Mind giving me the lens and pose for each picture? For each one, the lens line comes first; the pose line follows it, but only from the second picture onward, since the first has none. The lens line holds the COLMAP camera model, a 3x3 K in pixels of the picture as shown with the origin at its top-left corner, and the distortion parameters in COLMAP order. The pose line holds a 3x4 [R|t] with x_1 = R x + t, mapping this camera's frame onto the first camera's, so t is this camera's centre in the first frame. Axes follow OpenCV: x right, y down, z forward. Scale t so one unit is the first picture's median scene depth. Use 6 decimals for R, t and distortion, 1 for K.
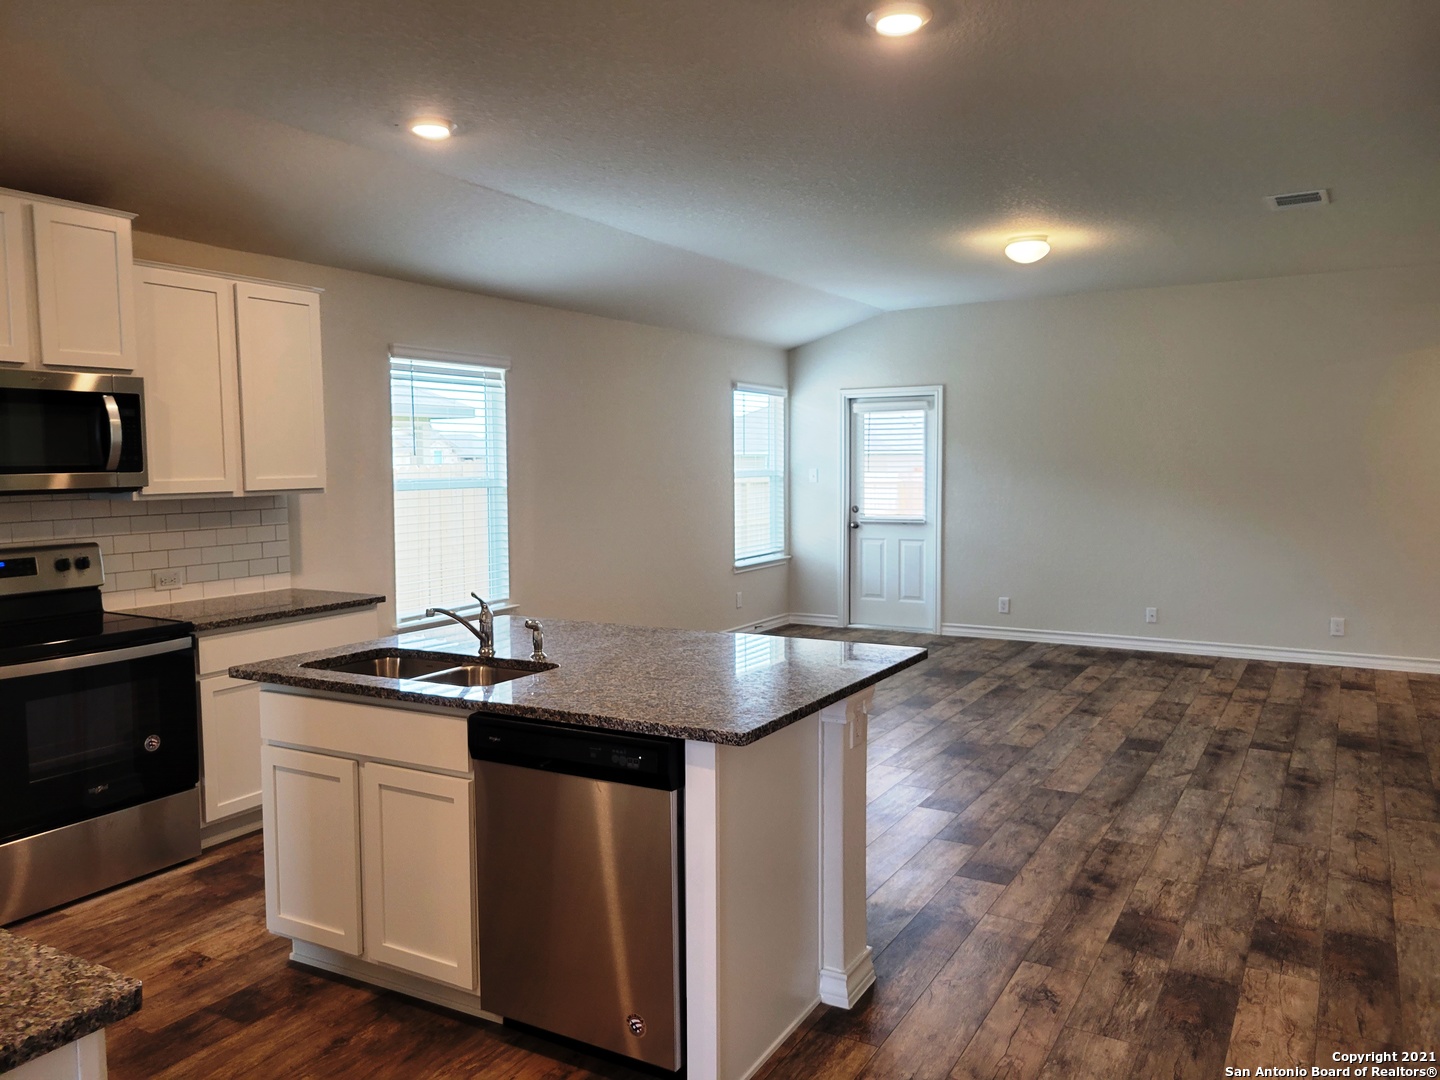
lens RADIAL K [[1091.9, 0, 707.6], [0, 1091.9, 548.5], [0, 0, 1]] dist [0.034321, -0.007239]
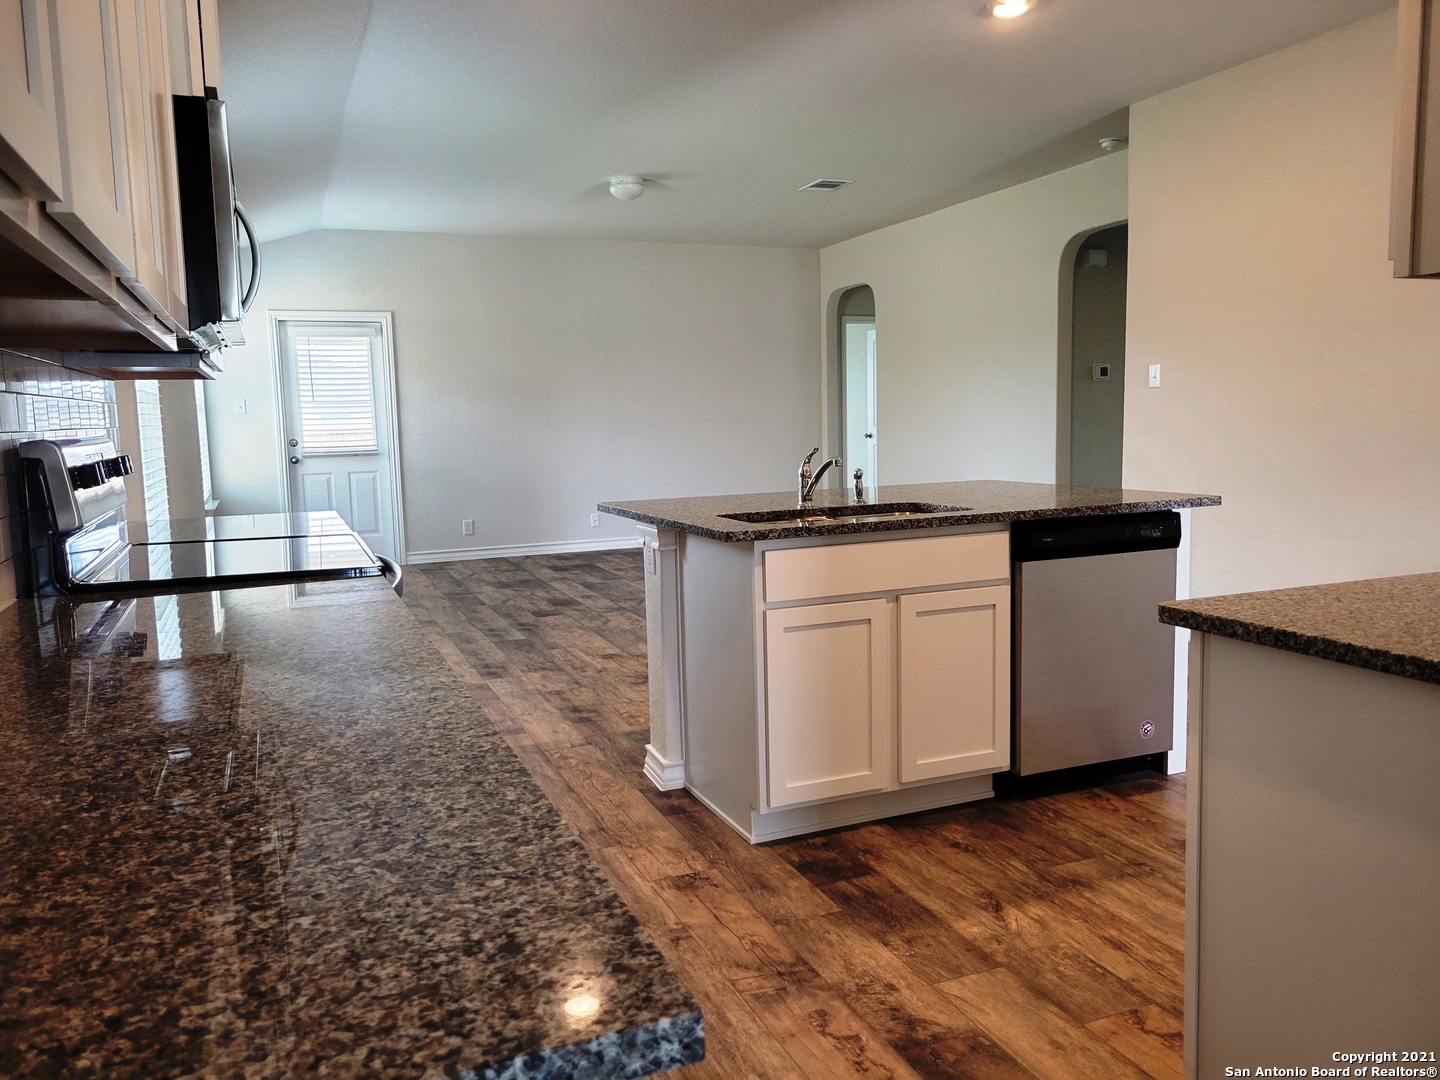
lens RADIAL K [[1087.0, 0, 720.0], [0, 1087.0, 540.0], [0, 0, 1]] dist [0.038343, -0.004856]
pose [[0.605134, -0.097755, 0.790099, -0.715038], [0.083444, 0.994754, 0.059167, 0.038892], [-0.791738, 0.030125, 0.610117, 0.293353]]
